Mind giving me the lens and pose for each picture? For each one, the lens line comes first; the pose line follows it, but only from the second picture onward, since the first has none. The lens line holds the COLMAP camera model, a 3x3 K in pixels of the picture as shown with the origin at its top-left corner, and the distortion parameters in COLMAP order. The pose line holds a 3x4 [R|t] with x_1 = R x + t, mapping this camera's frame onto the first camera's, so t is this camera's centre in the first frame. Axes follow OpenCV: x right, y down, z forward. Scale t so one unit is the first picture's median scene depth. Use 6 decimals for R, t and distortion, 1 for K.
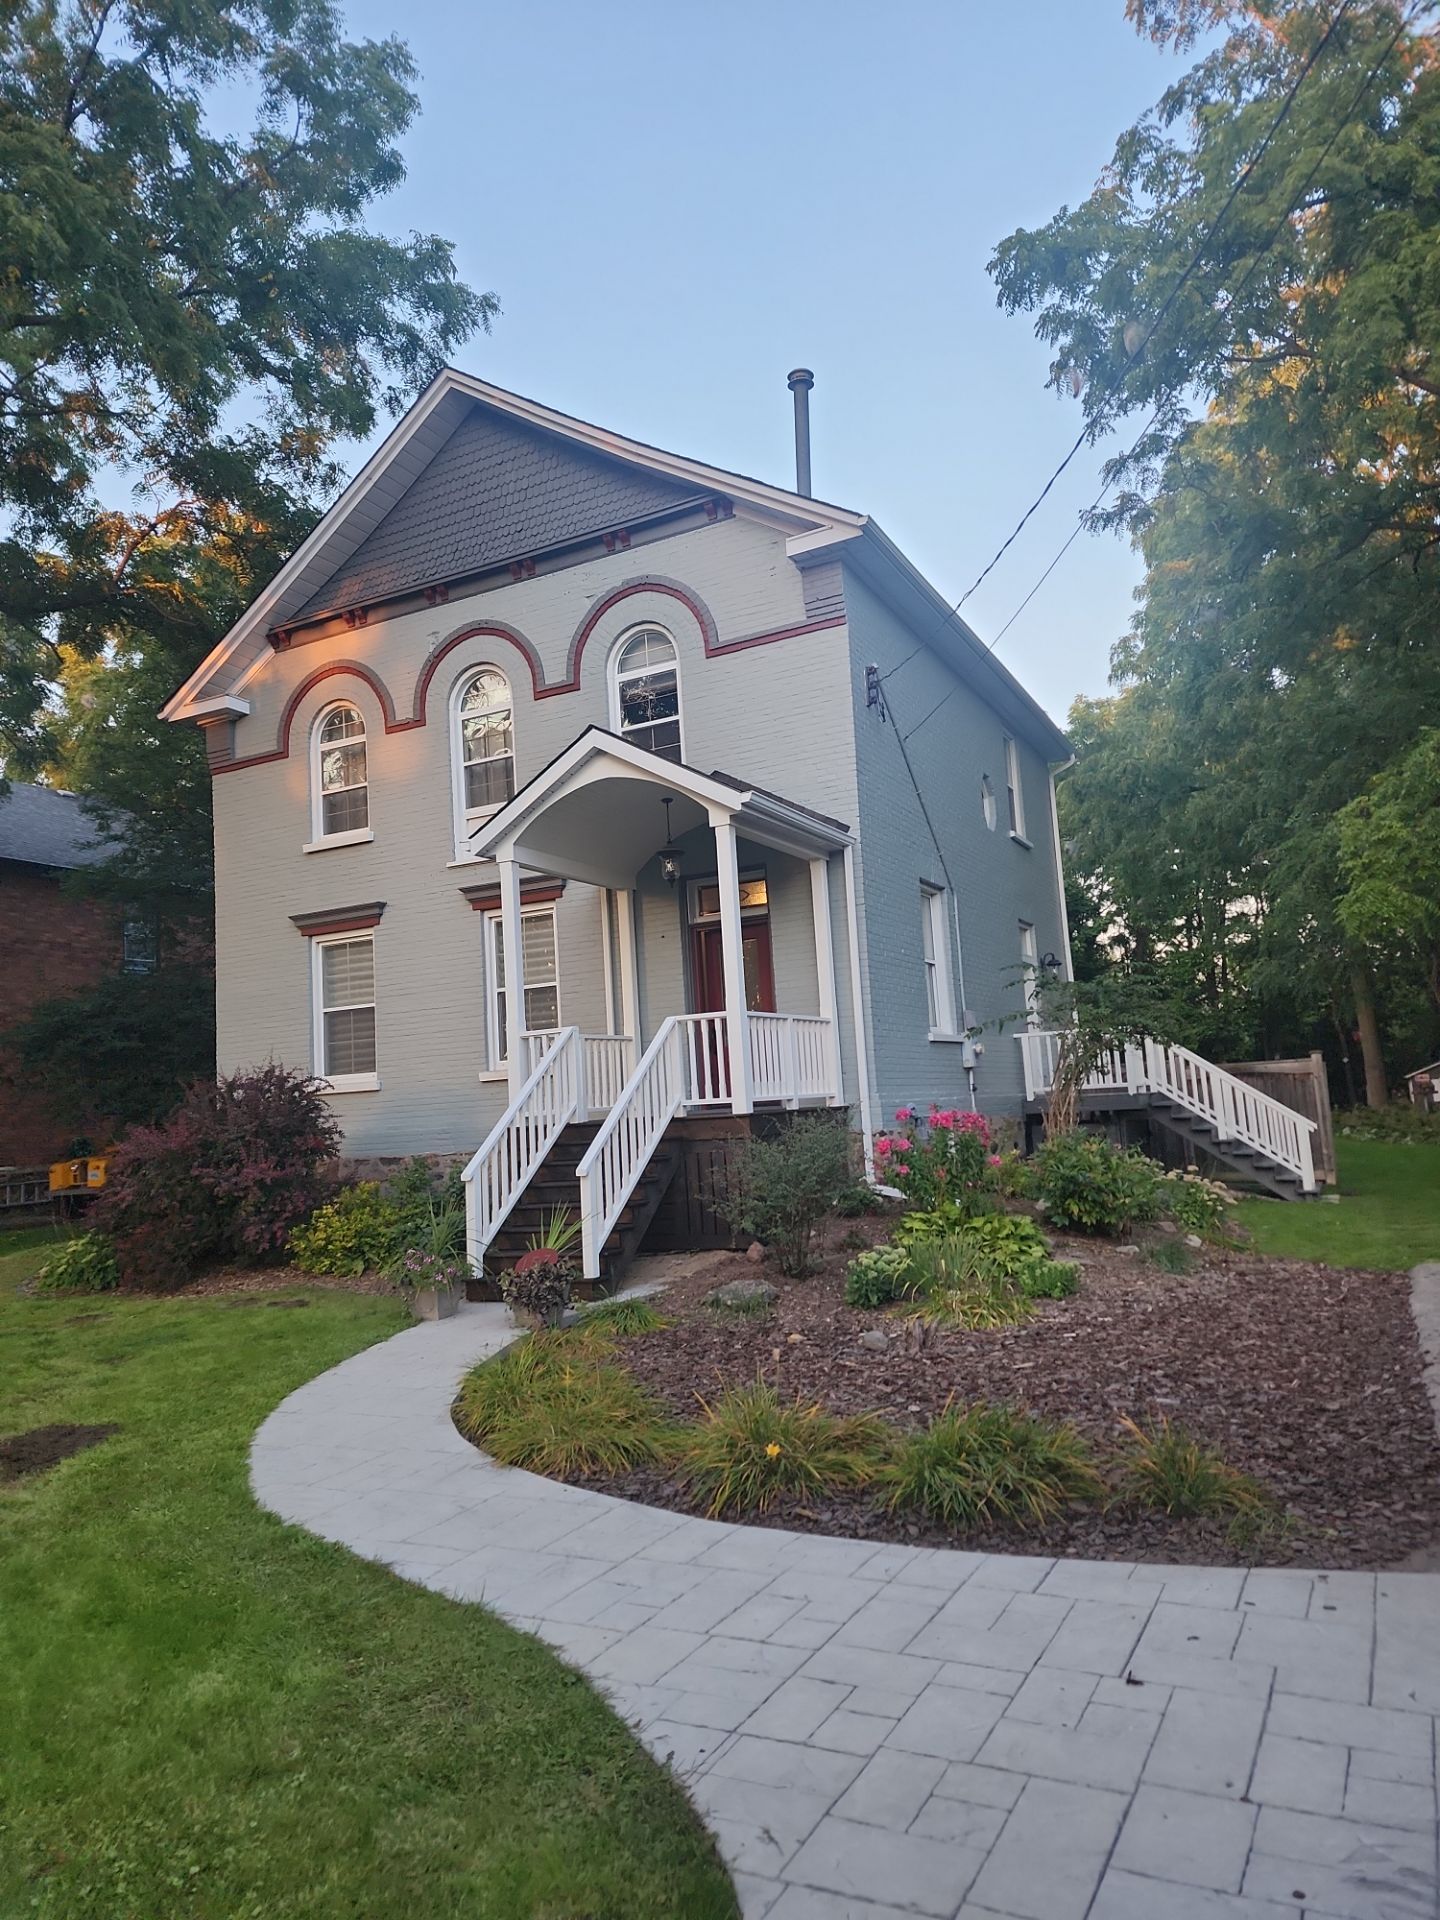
lens RADIAL K [[1280.4, 0, 716.0], [0, 1280.4, 957.7], [0, 0, 1]] dist [0.106860, -0.104709]
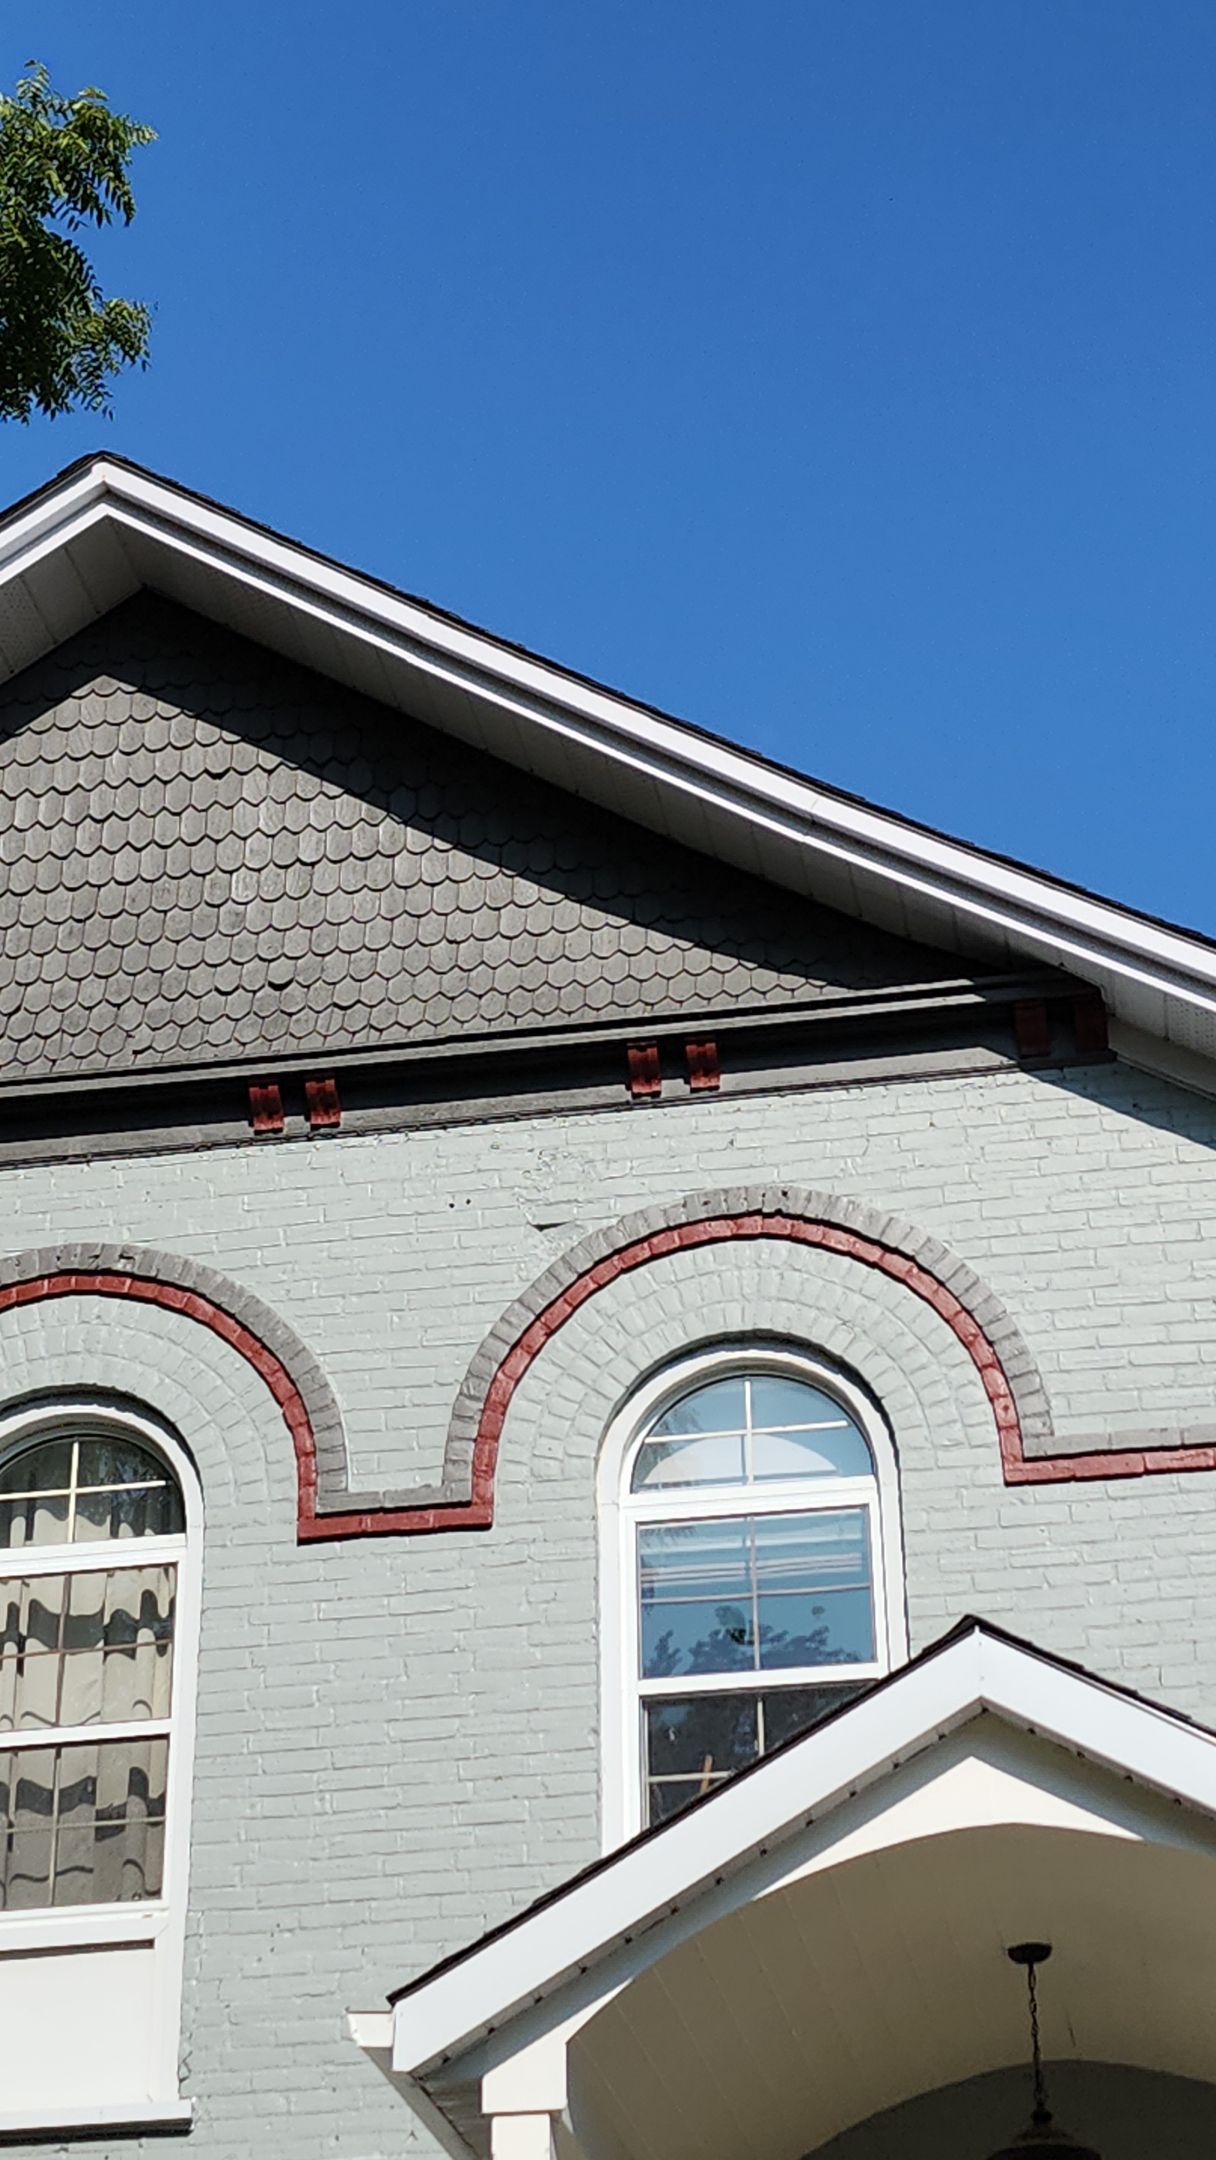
lens RADIAL K [[4070.9, 0, 612.3], [0, 4070.9, 1080.4], [0, 0, 1]] dist [0.277011, -0.116836]
pose [[0.947466, 0.187015, 0.259488, -0.348182], [-0.077305, 0.921097, -0.381580, 0.041188], [-0.310375, 0.341475, 0.887166, 0.181280]]
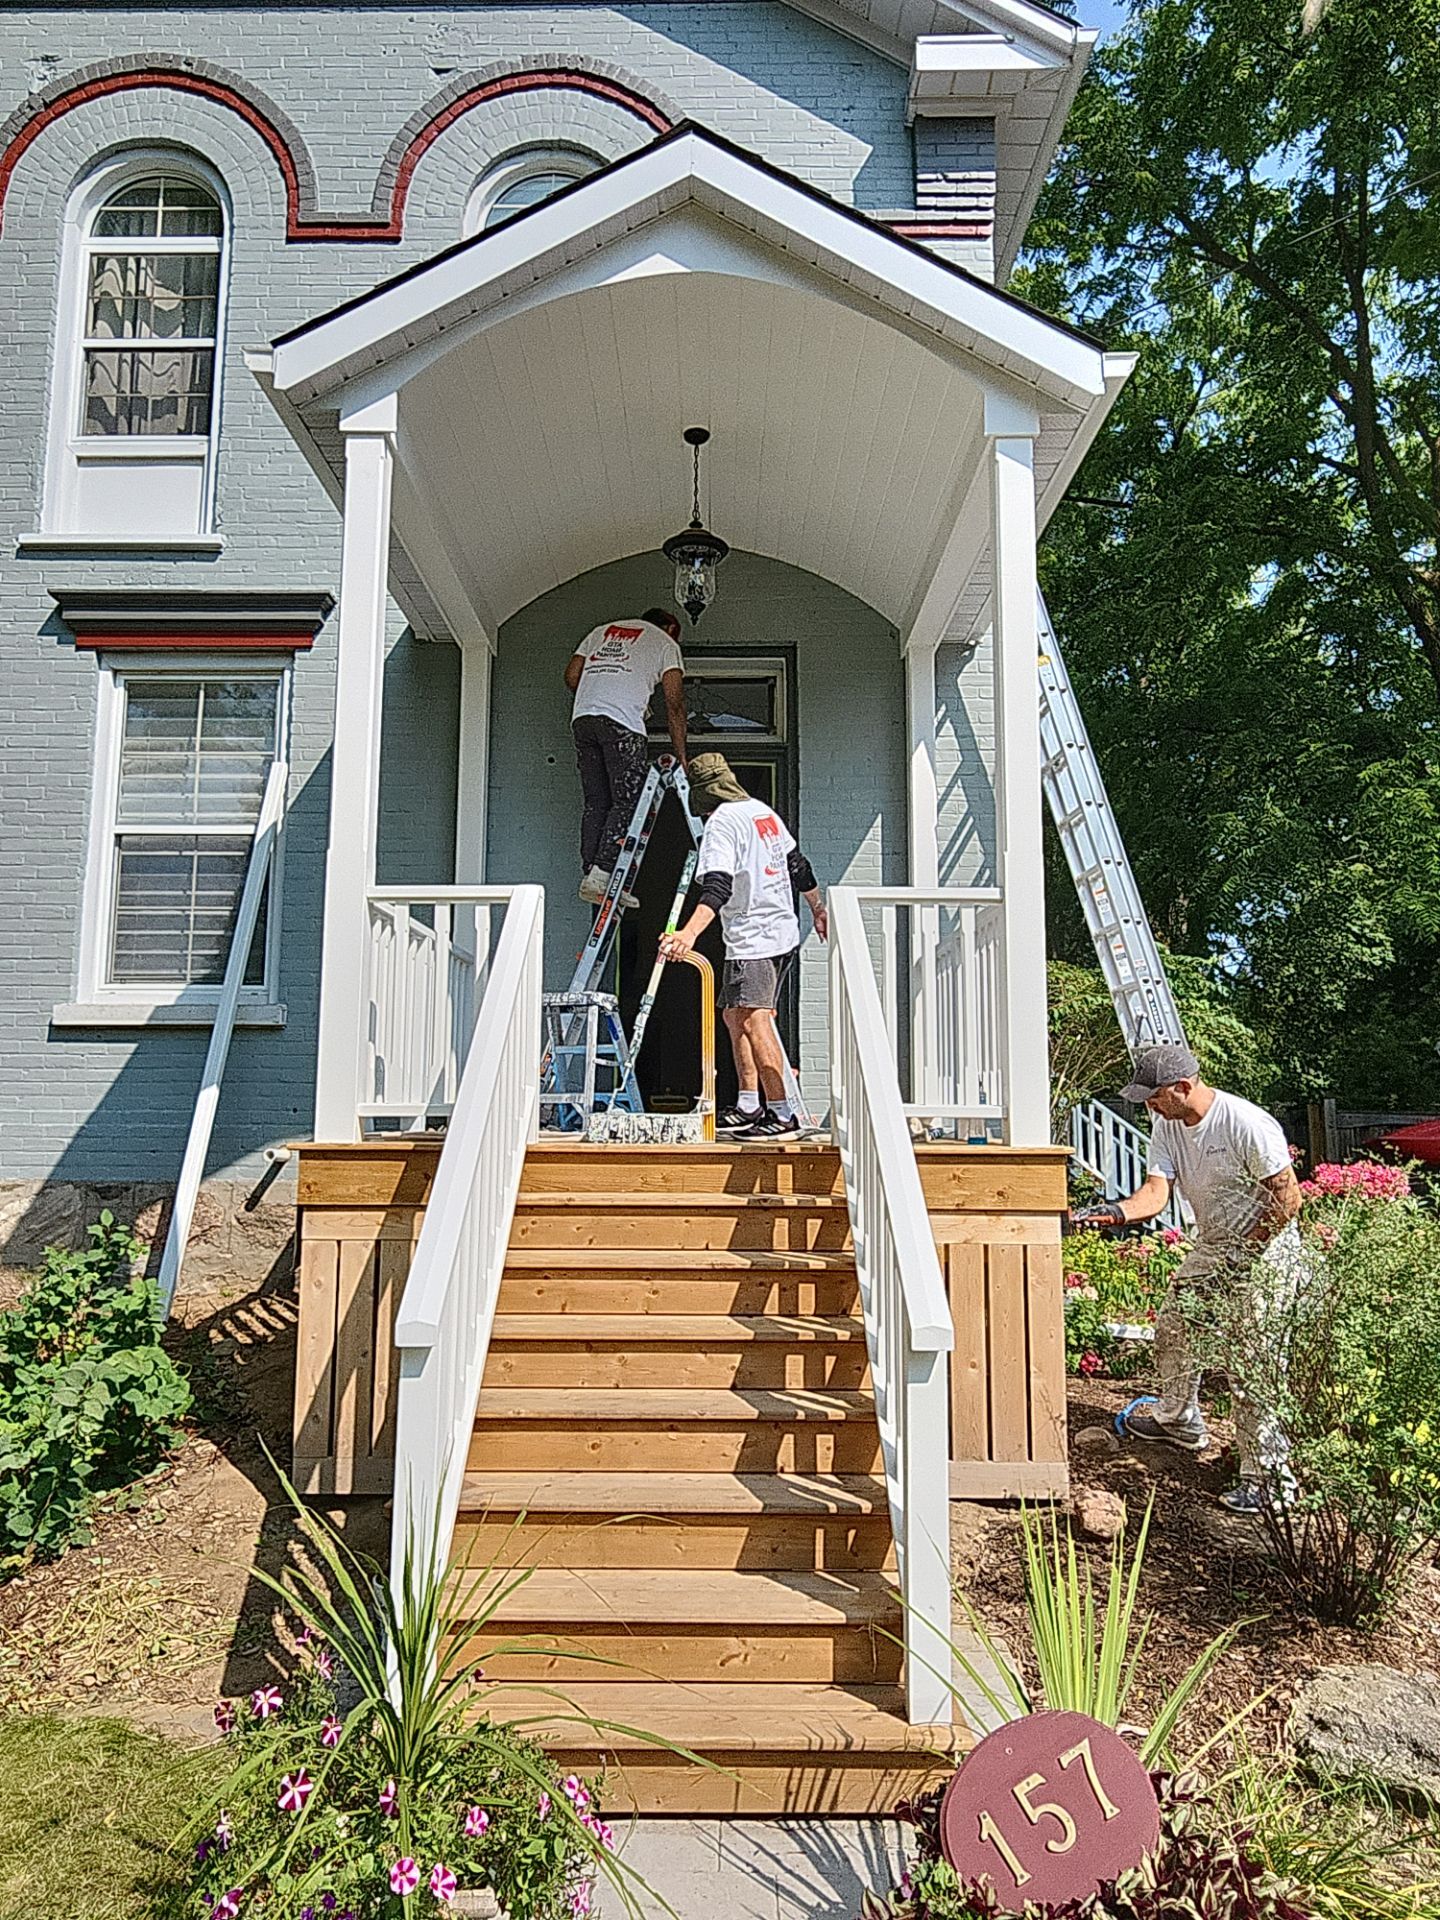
lens RADIAL K [[1304.0, 0, 722.4], [0, 1304.0, 958.4], [0, 0, 1]] dist [-0.001477, 0.000056]
pose [[0.881988, 0.118826, 0.456046, -0.202410], [-0.110806, 0.992850, -0.044398, 0.073927], [-0.458061, -0.011374, 0.888848, 0.531165]]
